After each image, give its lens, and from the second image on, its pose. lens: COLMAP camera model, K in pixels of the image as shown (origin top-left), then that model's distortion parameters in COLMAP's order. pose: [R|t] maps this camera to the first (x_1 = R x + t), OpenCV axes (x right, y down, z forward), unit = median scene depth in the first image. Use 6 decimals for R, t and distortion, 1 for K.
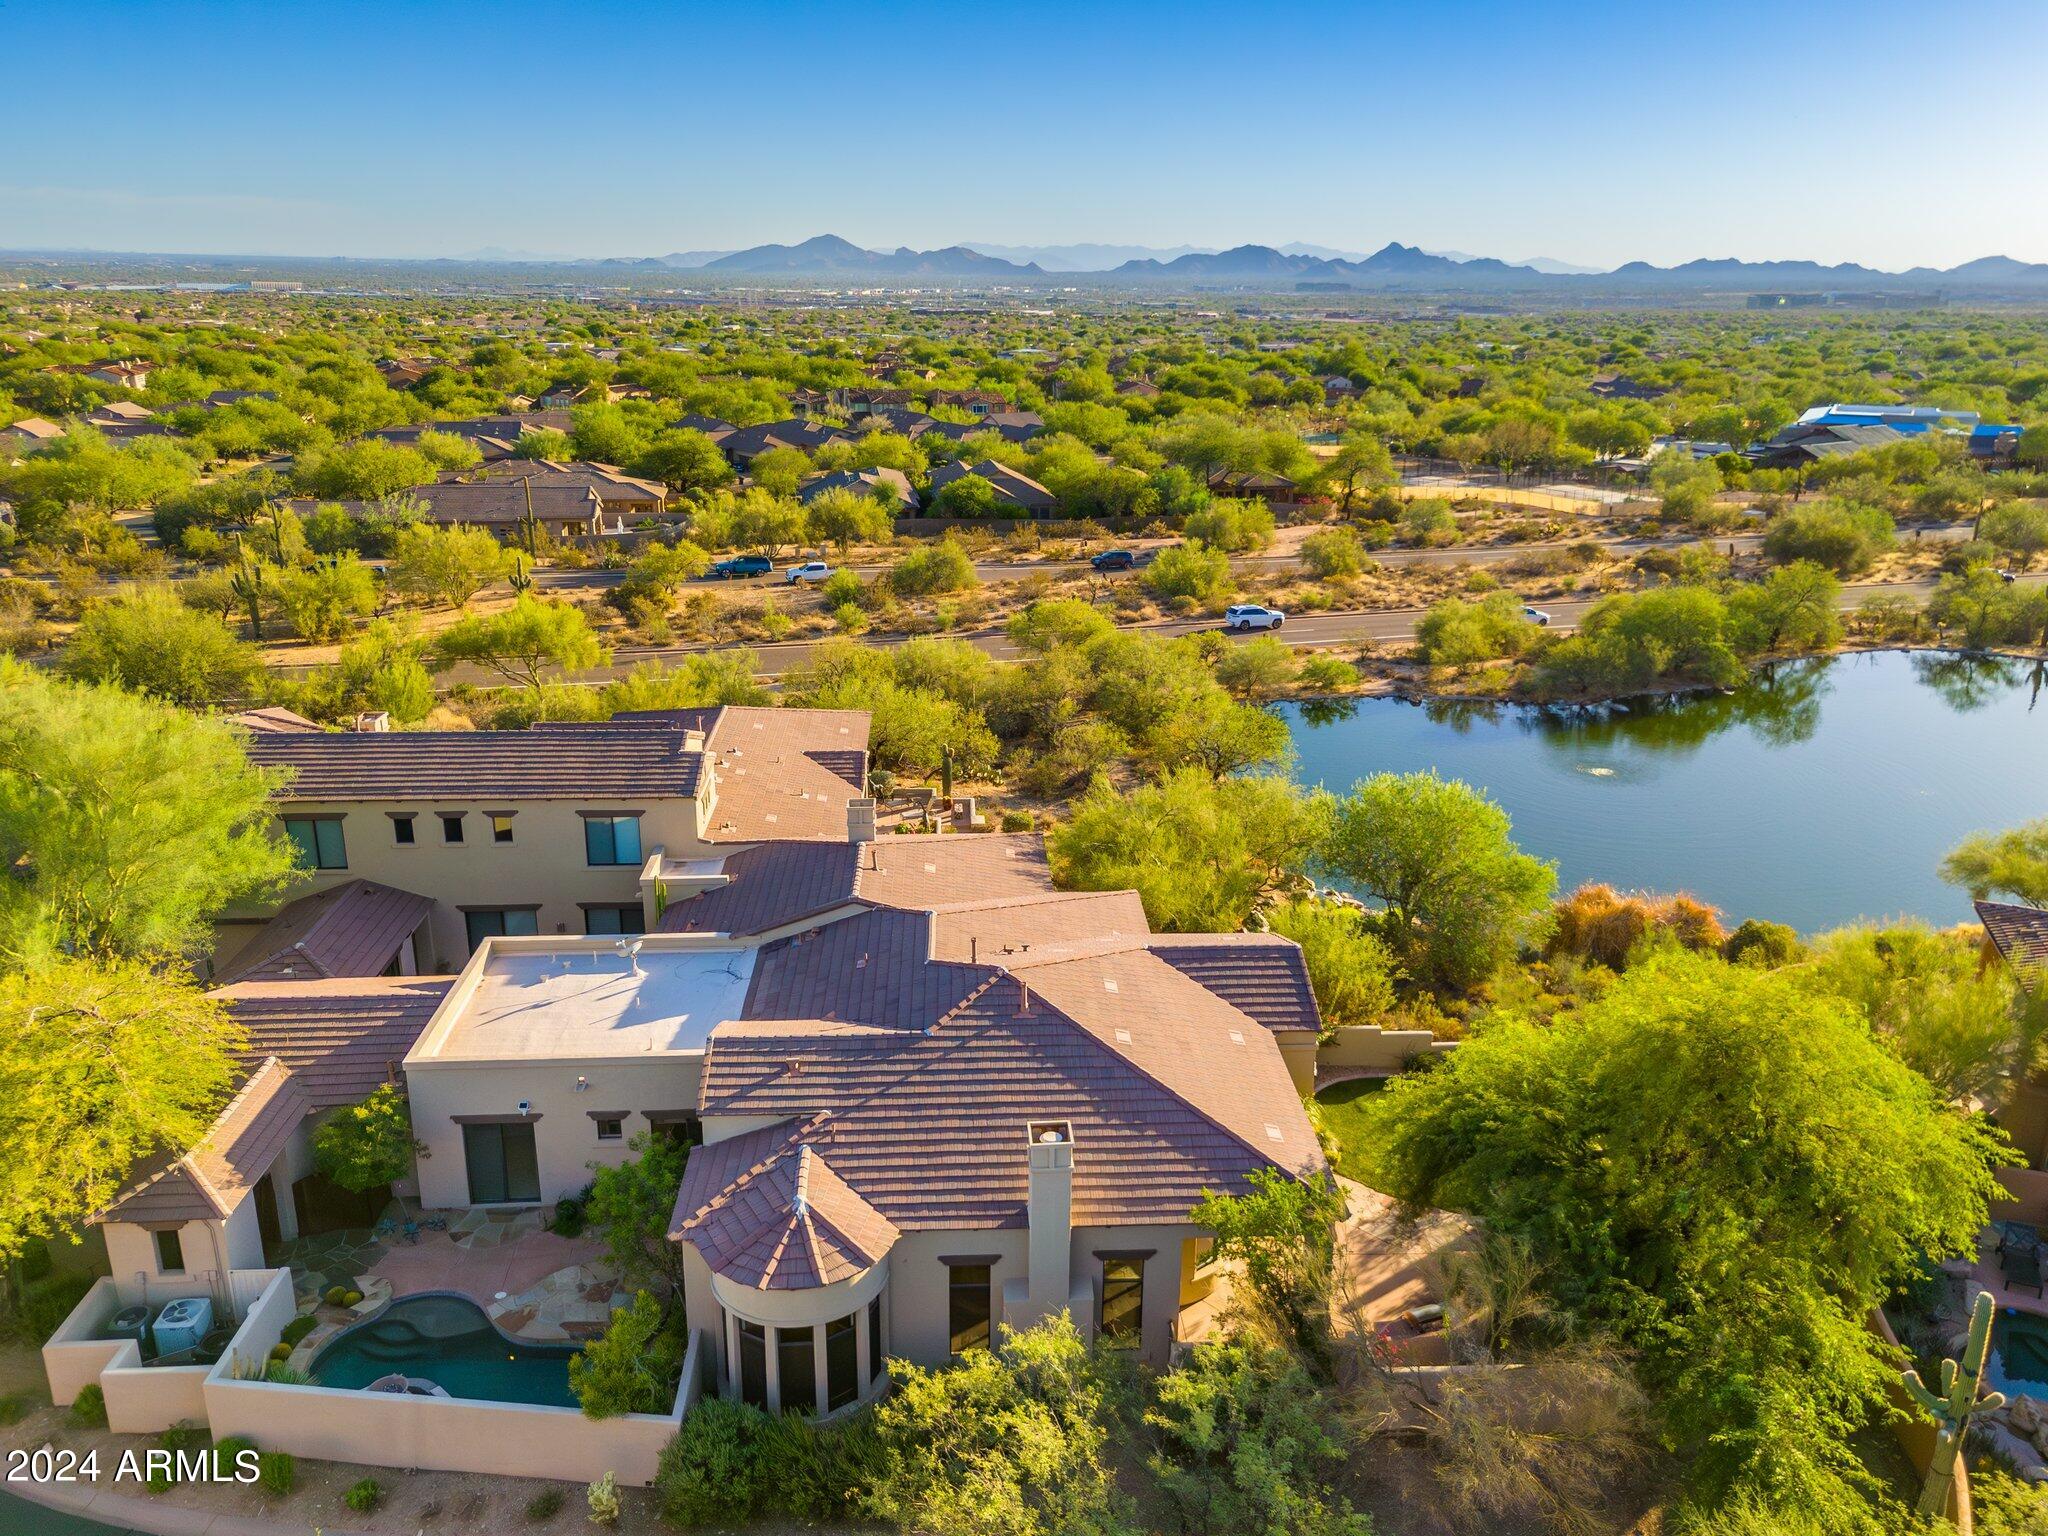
lens RADIAL K [[1544.0, 0, 1033.7], [0, 1544.0, 762.1], [0, 0, 1]] dist [0.075931, -0.044000]
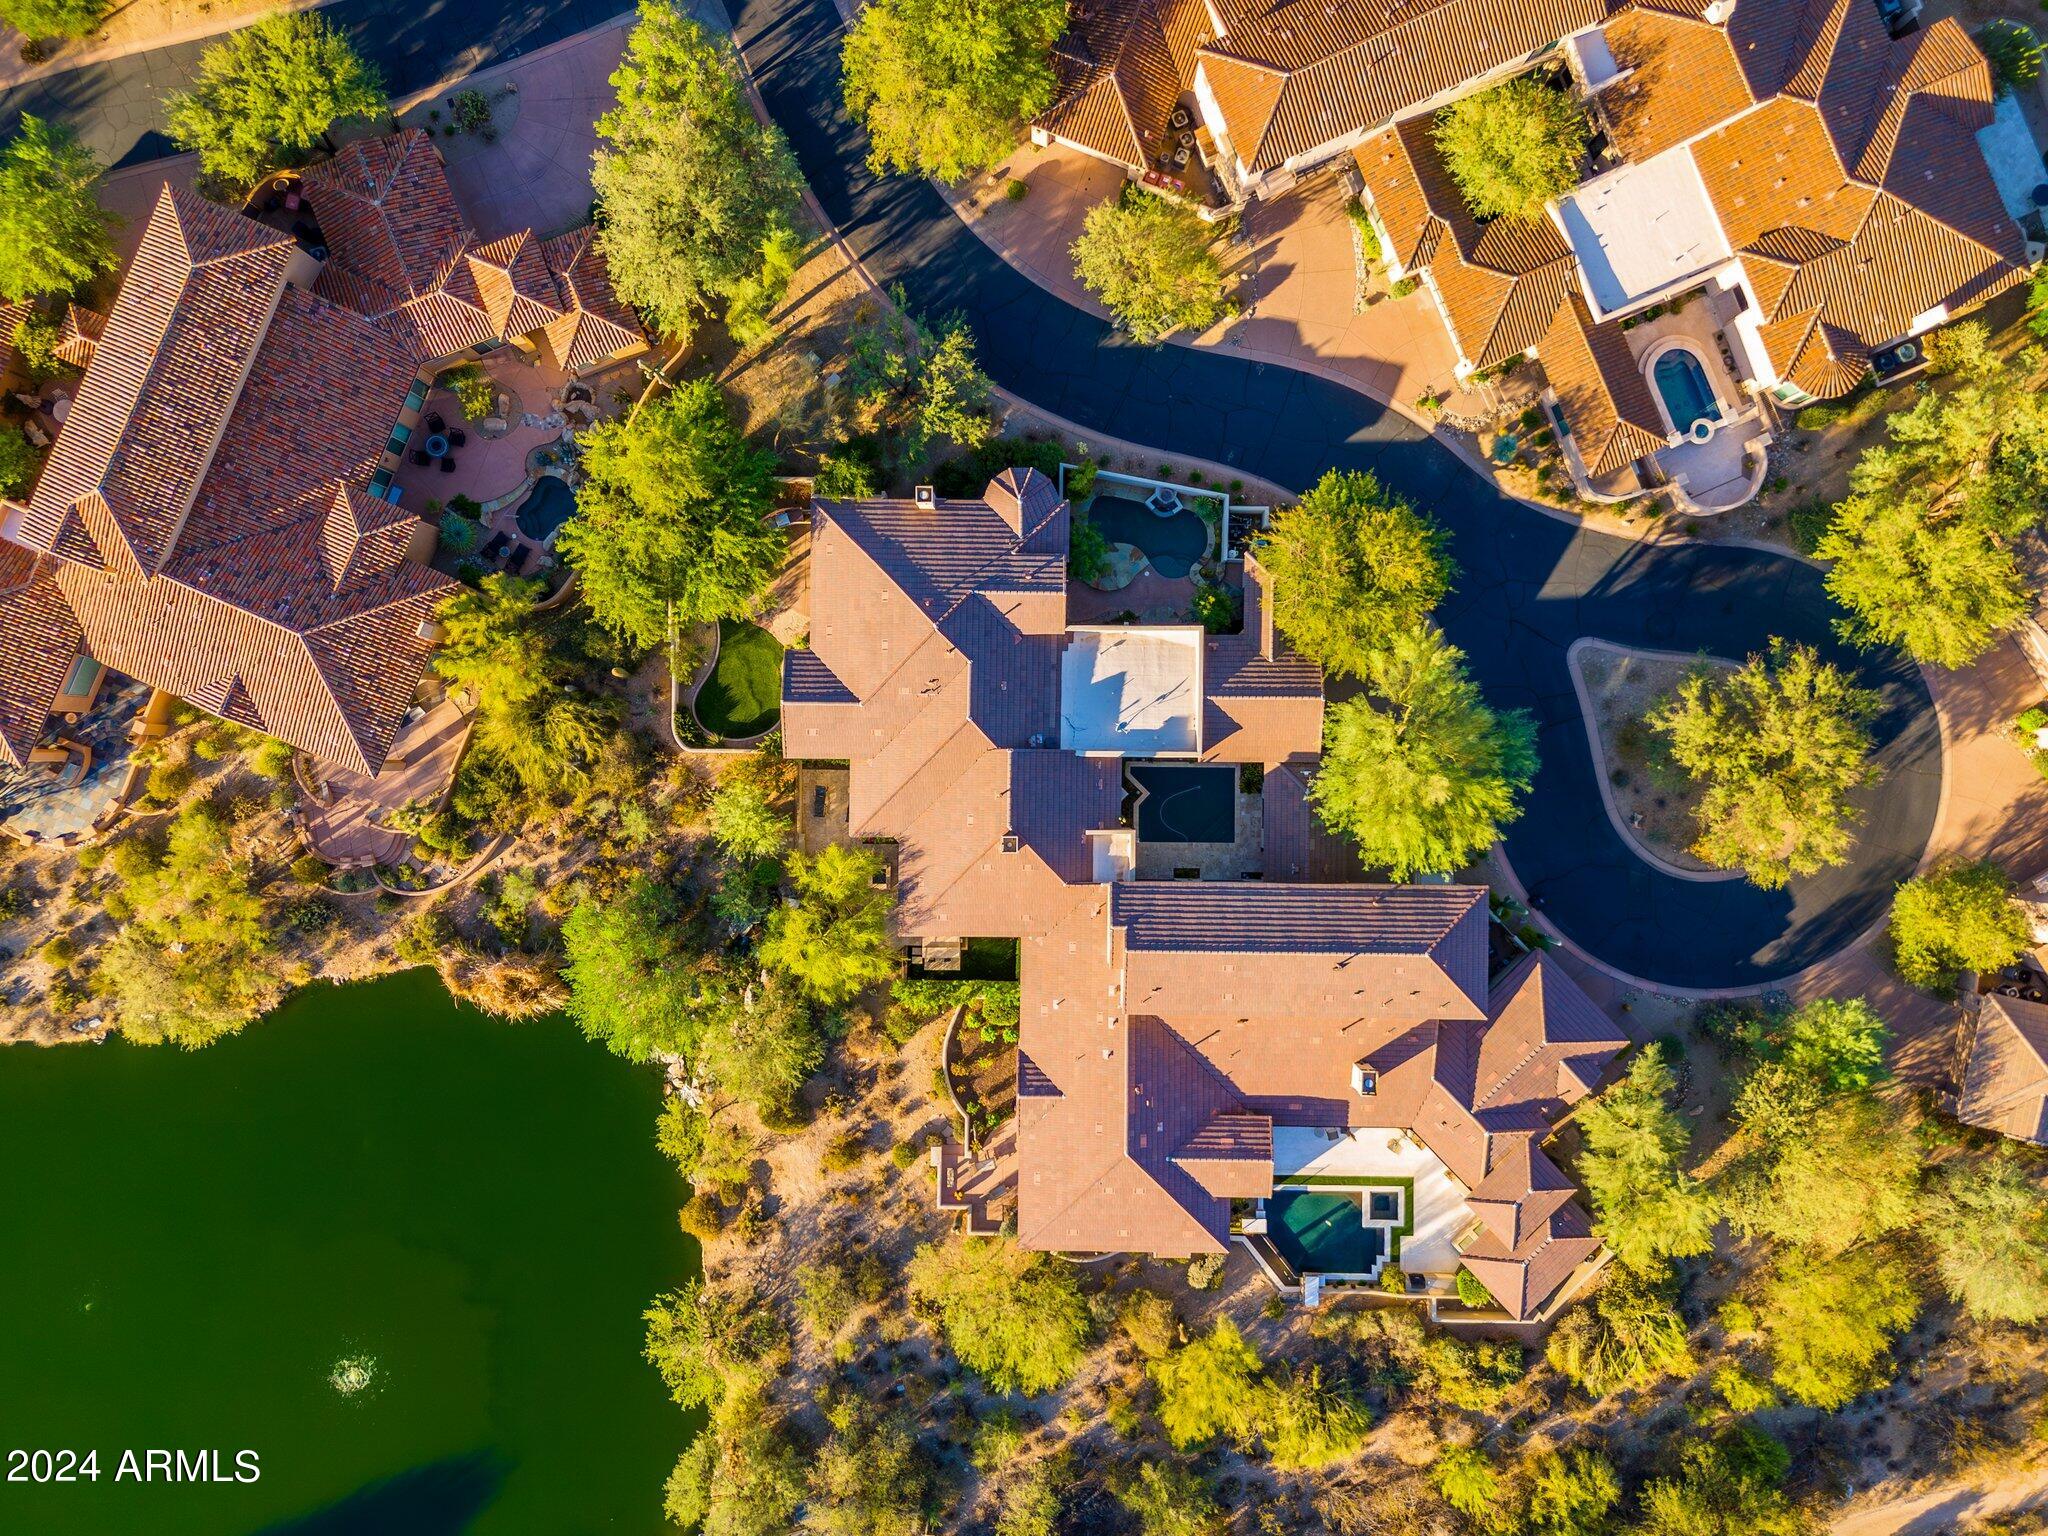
lens RADIAL K [[1544.0, 0, 1033.7], [0, 1544.0, 762.1], [0, 0, 1]] dist [0.075931, -0.044000]
pose [[-0.997770, -0.066708, -0.002174, -0.128677], [0.019273, -0.319142, 0.947511, -1.539035], [-0.063901, 0.945356, 0.319716, 0.376747]]
